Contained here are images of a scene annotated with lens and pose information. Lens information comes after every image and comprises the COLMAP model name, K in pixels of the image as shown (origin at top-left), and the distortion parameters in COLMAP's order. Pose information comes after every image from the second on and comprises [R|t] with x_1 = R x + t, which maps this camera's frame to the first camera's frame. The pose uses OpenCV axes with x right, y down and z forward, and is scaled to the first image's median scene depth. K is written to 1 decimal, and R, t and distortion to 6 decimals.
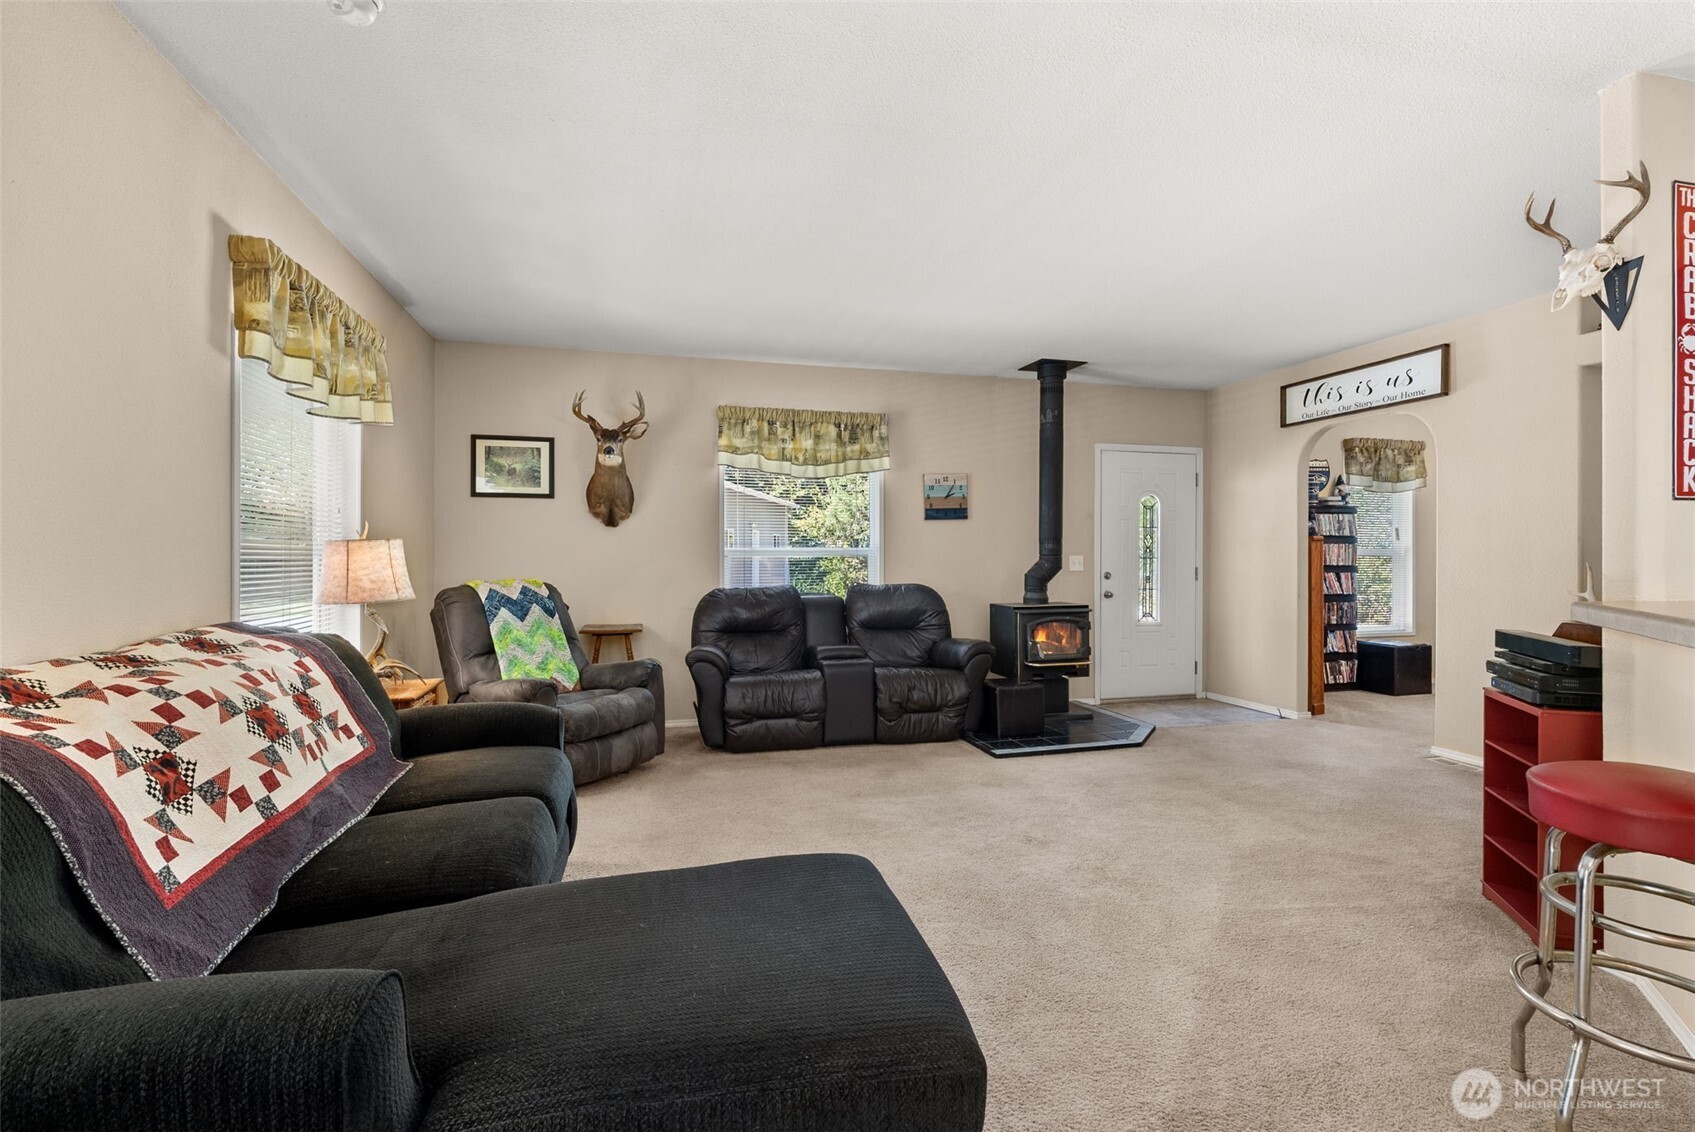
lens RADIAL K [[778.9, 0, 848.3], [0, 778.9, 556.0], [0, 0, 1]] dist [0.000905, 0.000687]
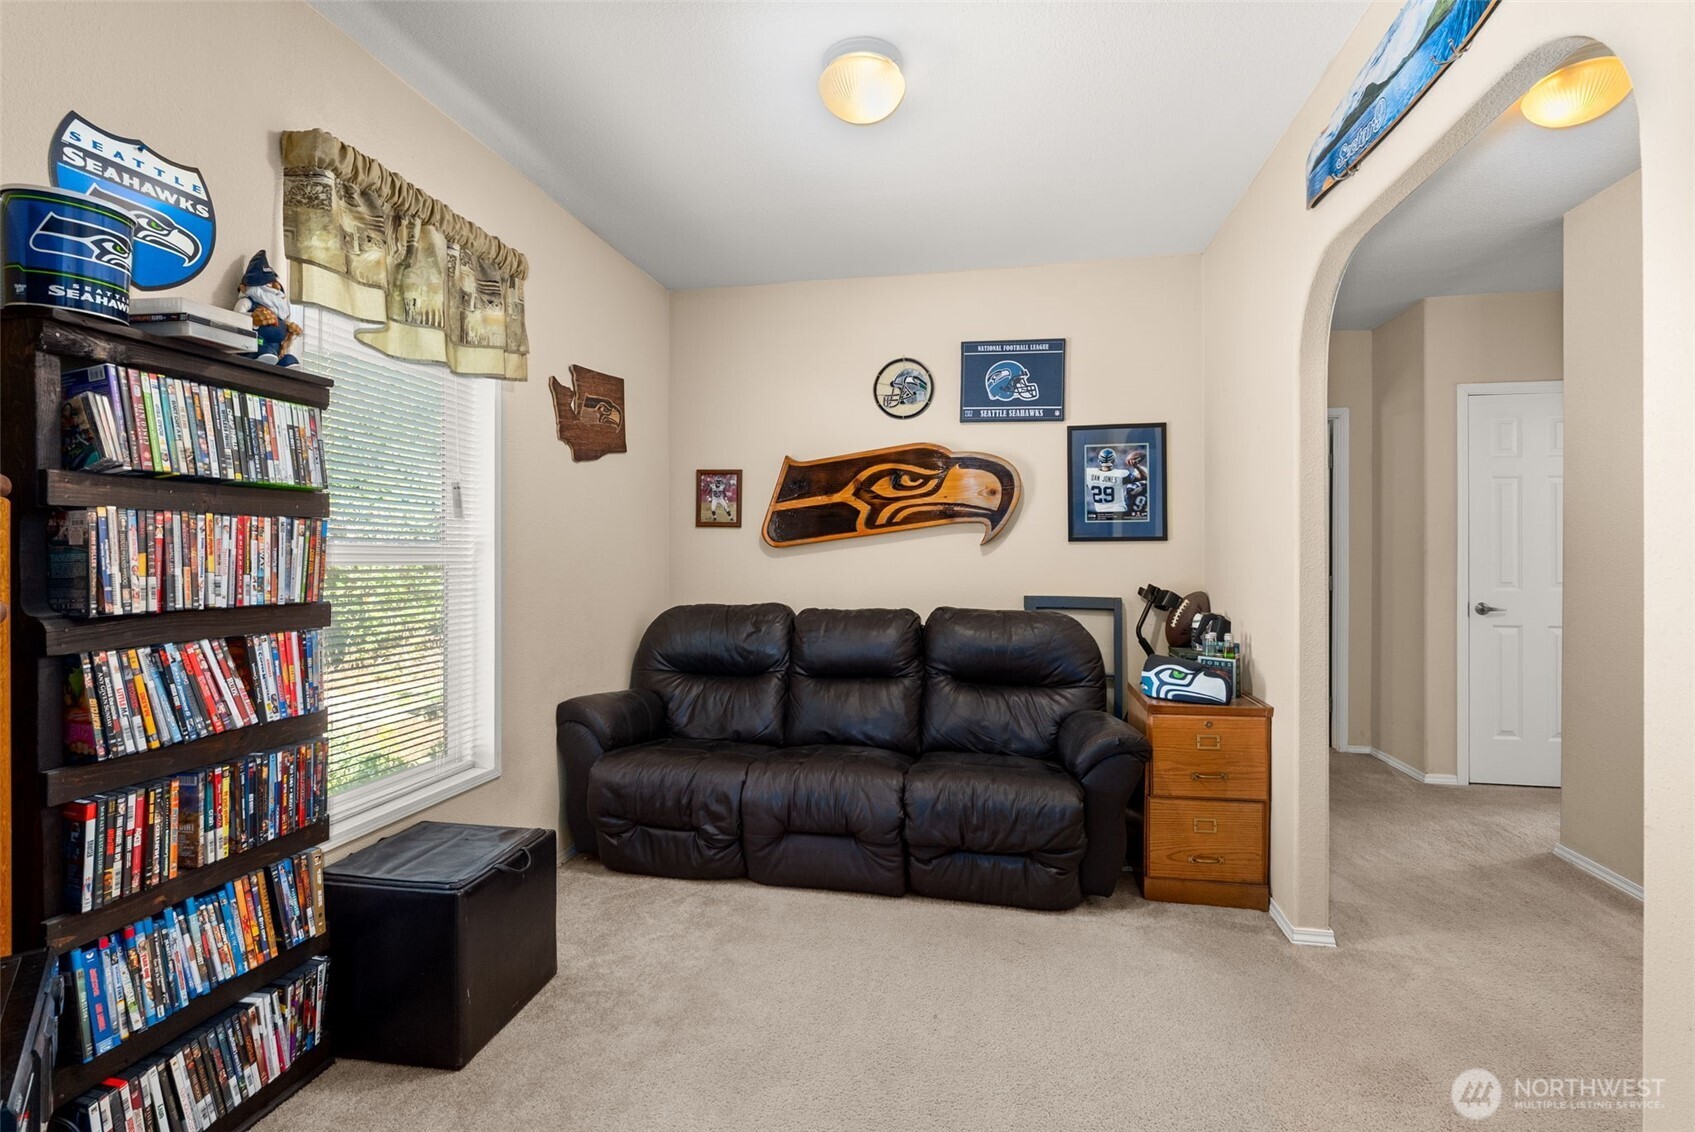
lens RADIAL K [[768.8, 0, 847.5], [0, 768.8, 566.0], [0, 0, 1]] dist [-0.003271, 0.000231]
pose [[0.446463, 0.000054, 0.894802, 0.494614], [-0.004785, 0.999986, 0.002327, -0.001722], [-0.894789, -0.005320, 0.446457, 0.719076]]
